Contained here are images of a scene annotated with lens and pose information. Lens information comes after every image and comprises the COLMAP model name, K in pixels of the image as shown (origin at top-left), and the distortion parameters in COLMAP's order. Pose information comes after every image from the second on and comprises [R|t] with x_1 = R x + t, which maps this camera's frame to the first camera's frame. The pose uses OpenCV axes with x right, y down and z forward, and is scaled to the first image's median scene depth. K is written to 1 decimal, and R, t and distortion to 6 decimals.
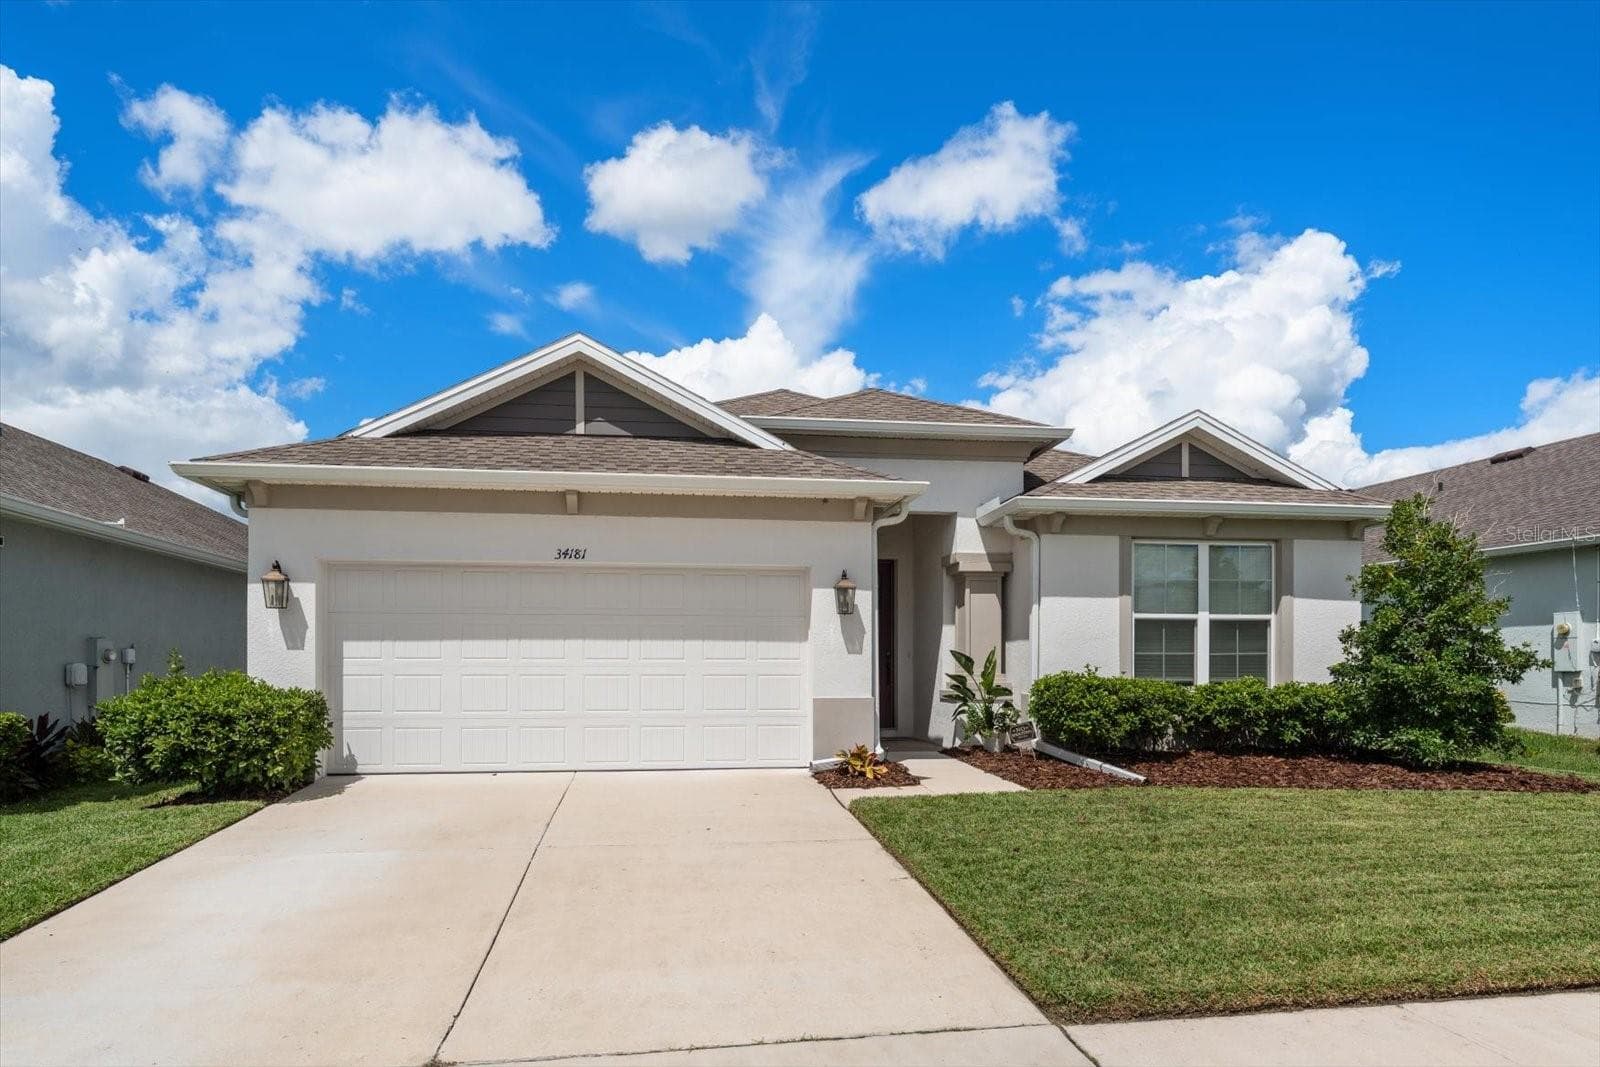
lens RADIAL K [[1124.0, 0, 854.5], [0, 1124.0, 674.6], [0, 0, 1]] dist [0.008793, -0.004677]
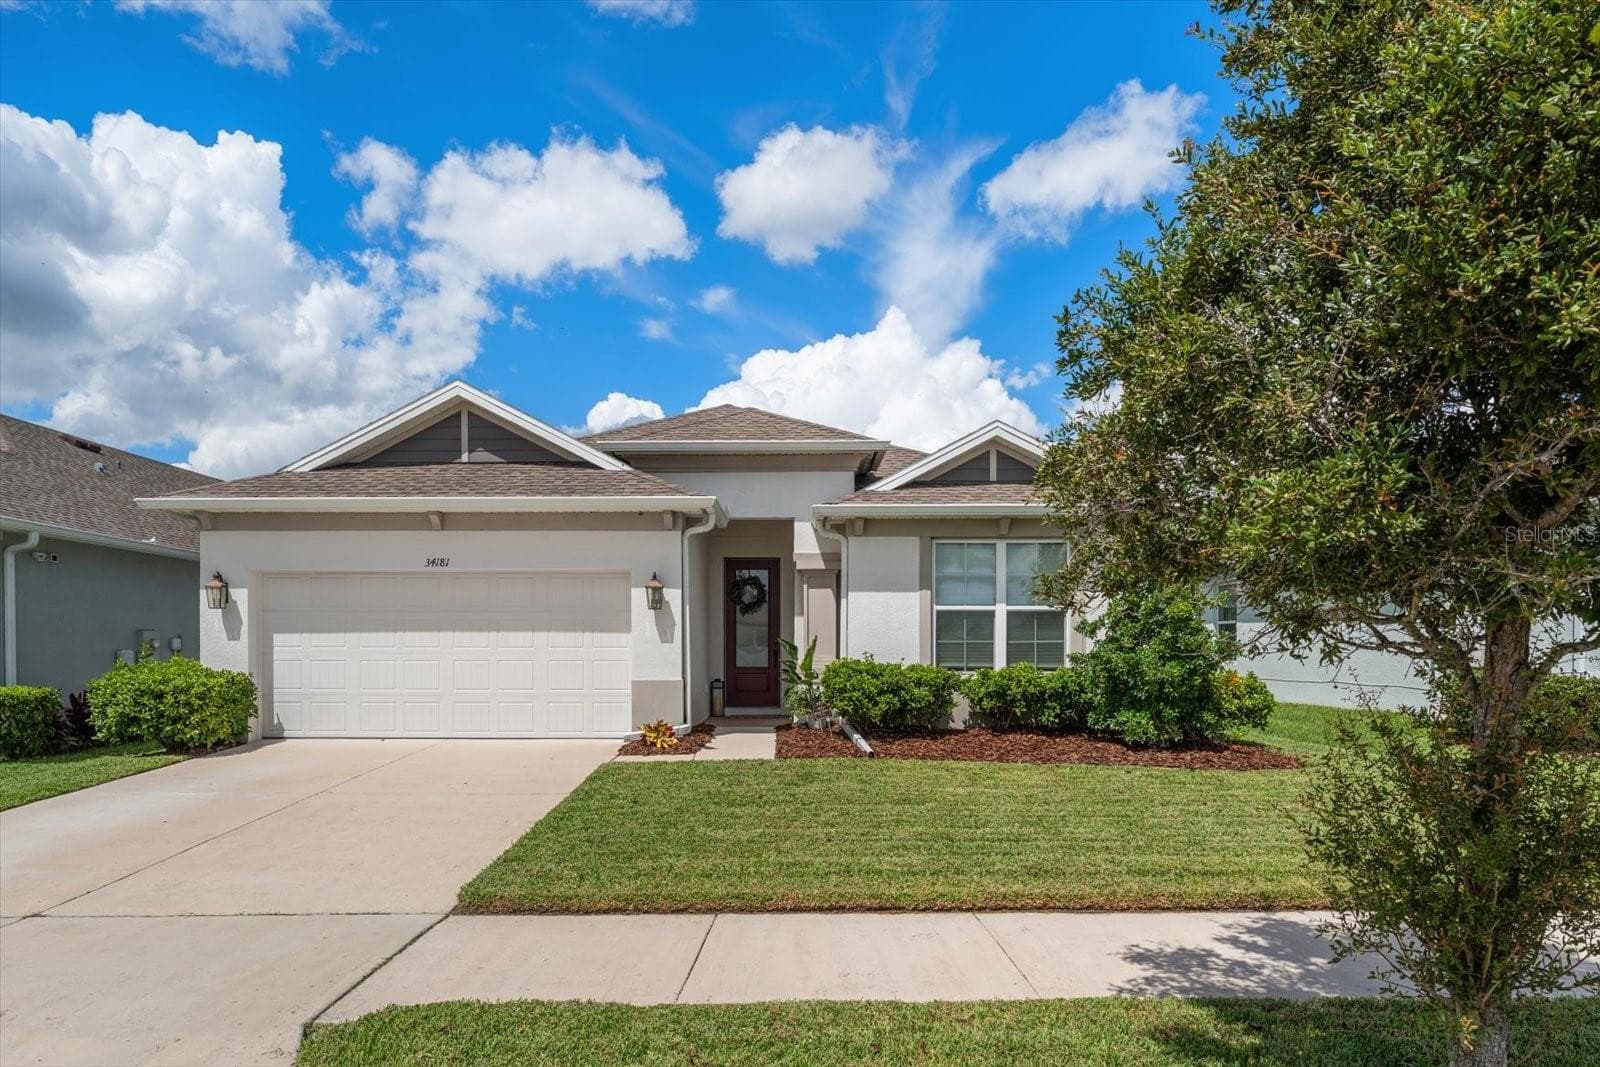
lens RADIAL K [[1100.1, 0, 795.5], [0, 1100.1, 656.2], [0, 0, 1]] dist [0.004229, 0.003107]
pose [[0.981531, 0.001055, -0.191299, 0.303533], [-0.001162, 0.999999, -0.000446, -0.003415], [0.191298, 0.000660, 0.981532, -0.092275]]
